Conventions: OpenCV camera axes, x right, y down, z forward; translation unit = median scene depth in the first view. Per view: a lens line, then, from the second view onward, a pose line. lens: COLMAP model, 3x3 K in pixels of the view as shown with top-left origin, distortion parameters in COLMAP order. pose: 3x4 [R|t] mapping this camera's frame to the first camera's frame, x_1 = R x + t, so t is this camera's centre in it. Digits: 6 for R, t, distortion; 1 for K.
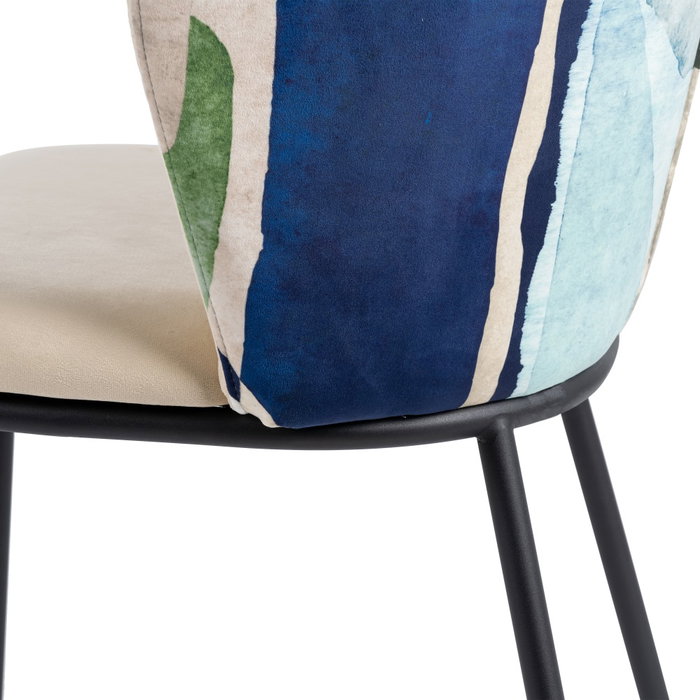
lens RADIAL K [[2667.3, 0, 350.0], [0, 2667.3, 350.0], [0, 0, 1]] dist [0.106065, -2.244075]
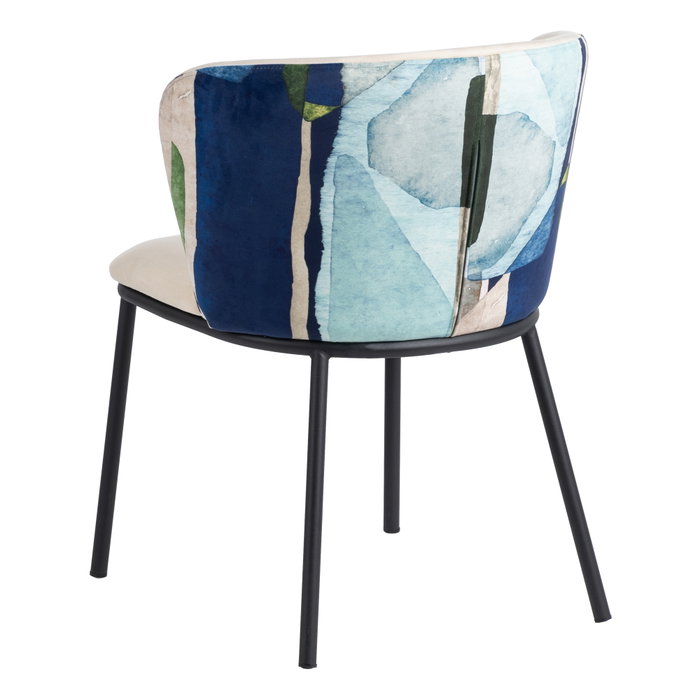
lens RADIAL K [[2667.3, 0, 350.0], [0, 2667.3, 350.0], [0, 0, 1]] dist [0.106065, -2.244075]
pose [[0.768447, 0.186580, -0.612109, 1.461145], [-0.210433, 0.977029, 0.033634, -0.054046], [0.604323, 0.102962, 0.790058, -0.713600]]
